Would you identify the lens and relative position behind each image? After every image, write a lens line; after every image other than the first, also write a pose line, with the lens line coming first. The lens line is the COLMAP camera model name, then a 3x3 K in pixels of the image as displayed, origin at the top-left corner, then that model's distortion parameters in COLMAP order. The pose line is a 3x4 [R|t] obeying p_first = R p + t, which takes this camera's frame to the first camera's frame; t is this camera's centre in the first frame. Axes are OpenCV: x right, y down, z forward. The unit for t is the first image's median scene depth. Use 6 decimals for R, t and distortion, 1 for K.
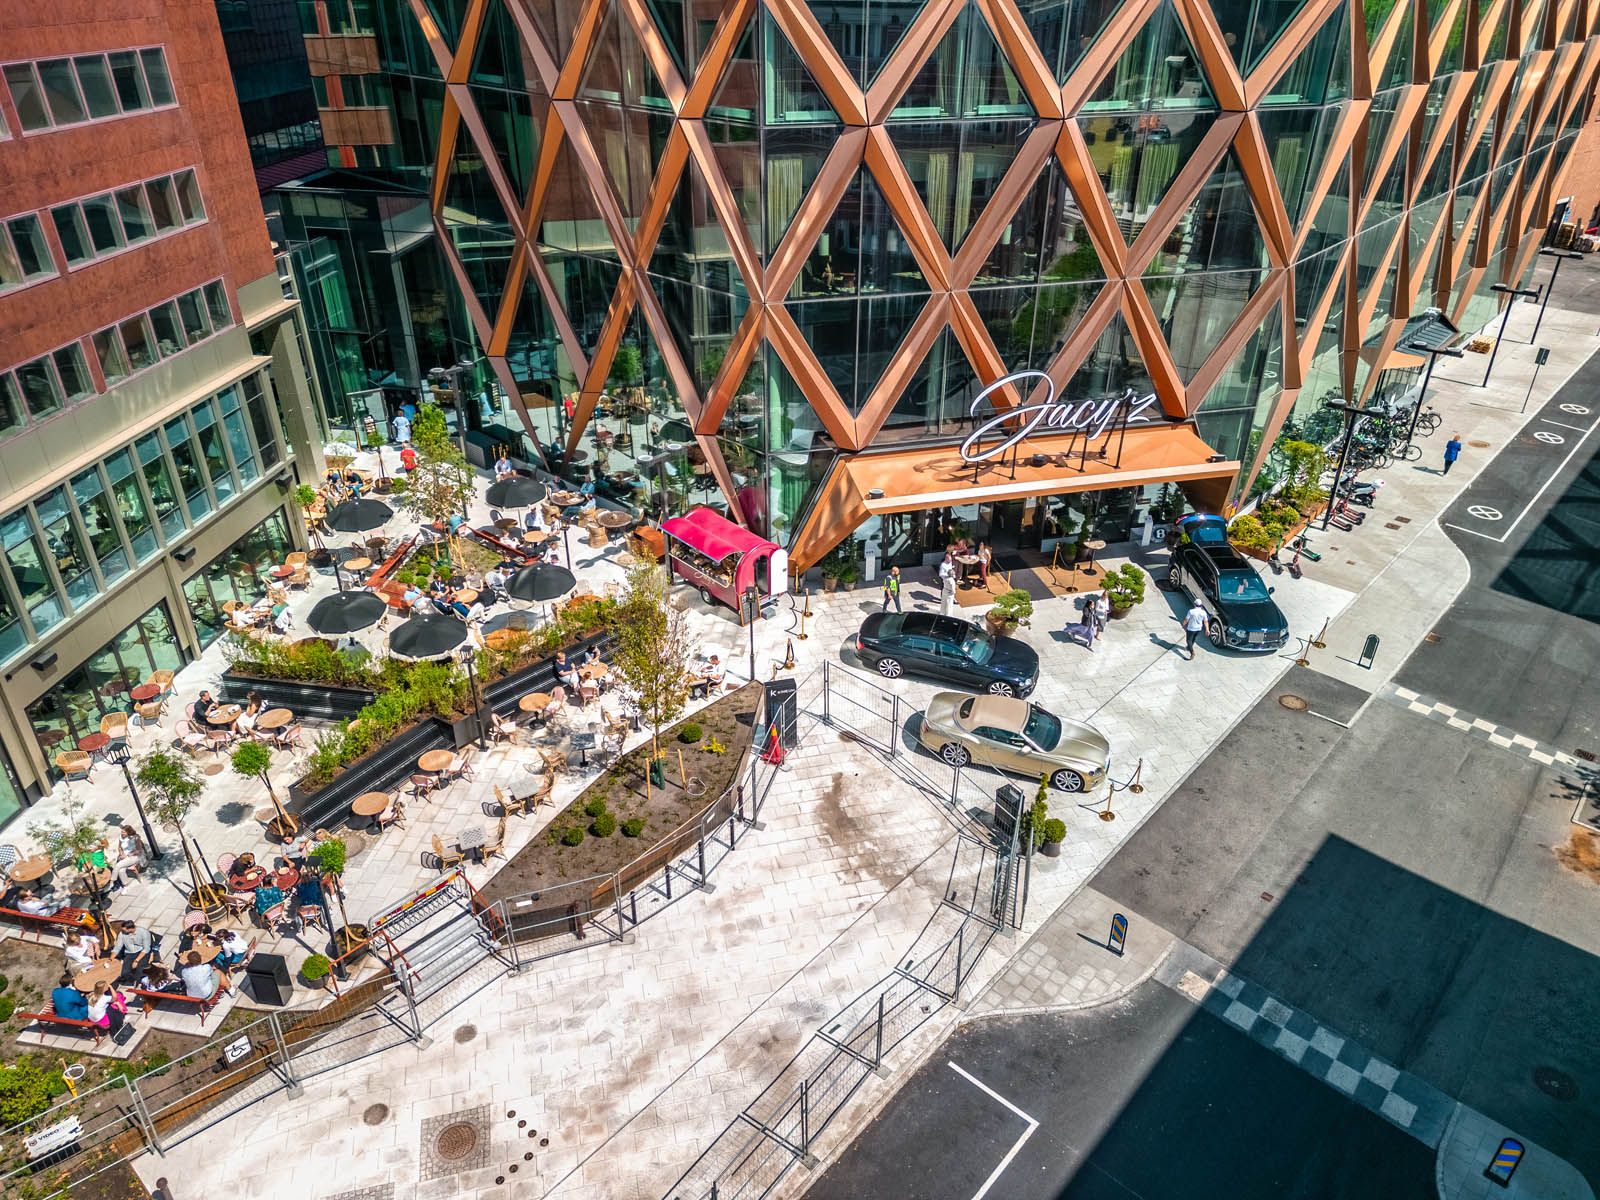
lens RADIAL K [[1074.3, 0, 800.0], [0, 1074.3, 600.0], [0, 0, 1]] dist [0.000085, -0.002502]
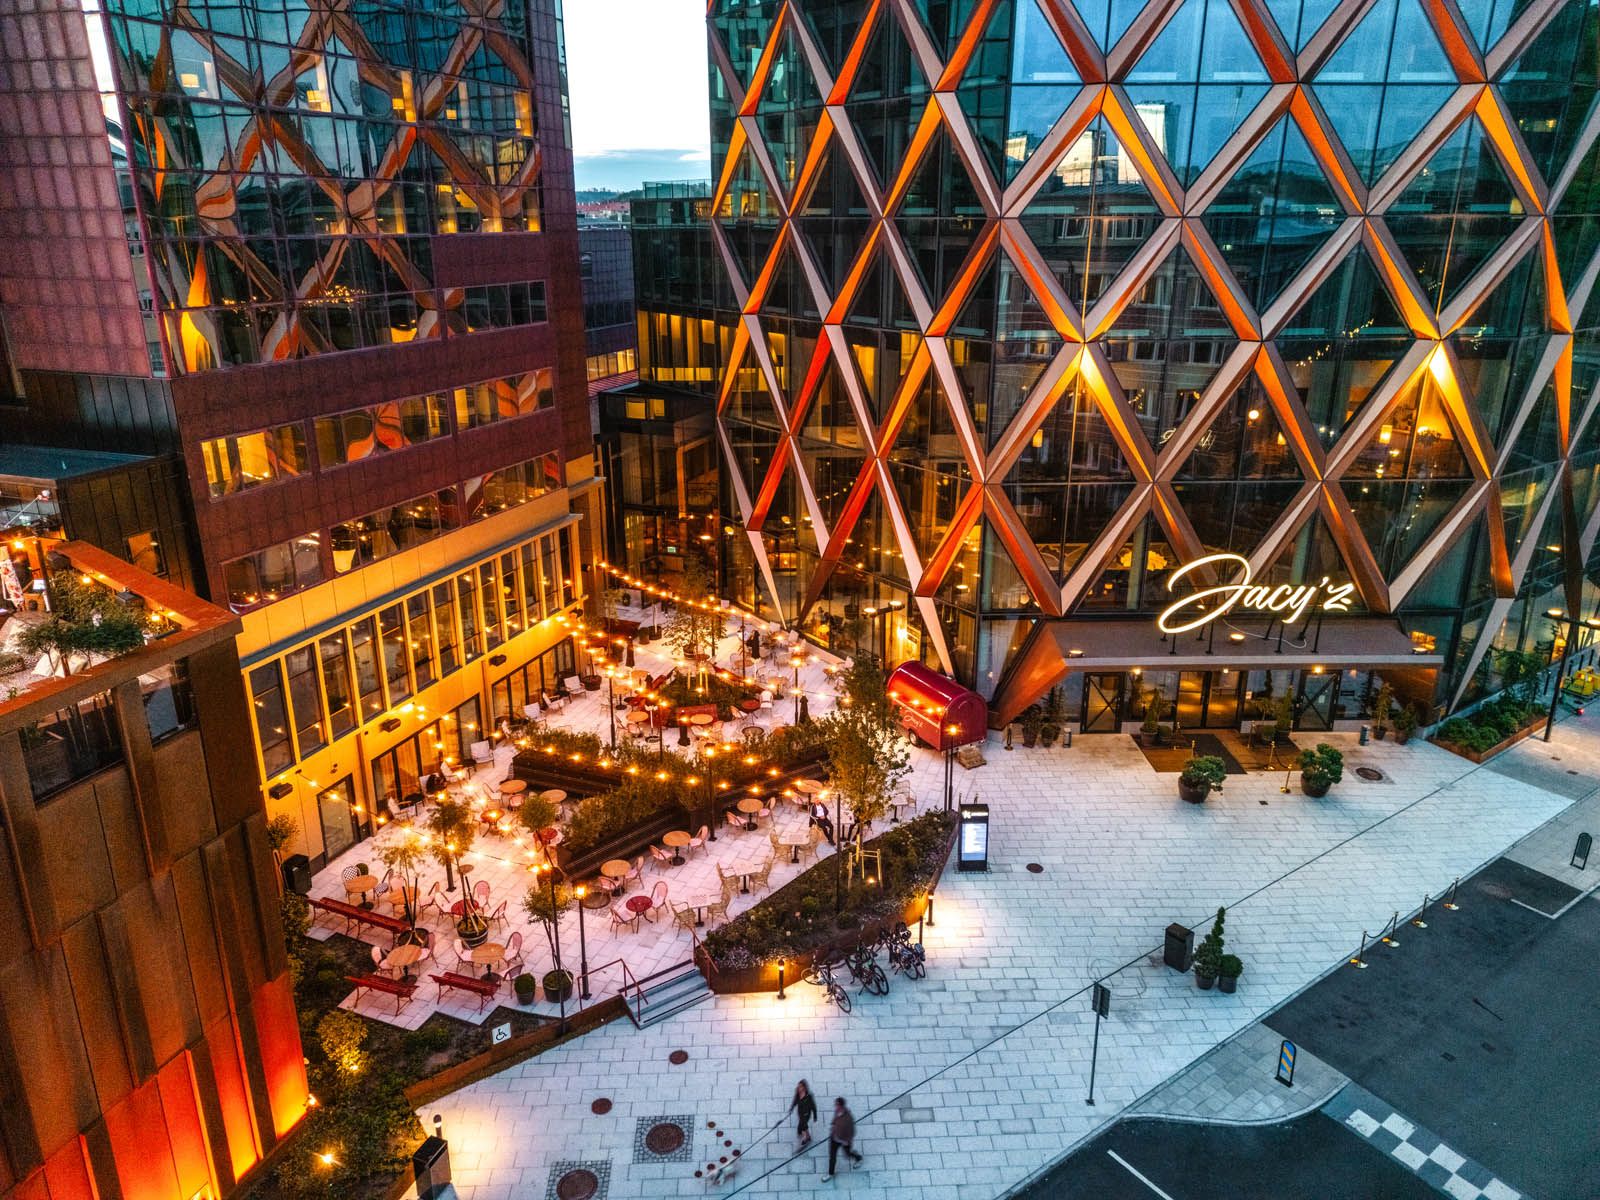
lens RADIAL K [[1079.6, 0, 800.0], [0, 1079.6, 600.0], [0, 0, 1]] dist [0.003875, -0.040597]
pose [[0.976419, 0.058303, -0.207863, 0.020853], [-0.100189, 0.975254, -0.197083, 0.098381], [0.191228, 0.213261, 0.958098, -0.139586]]
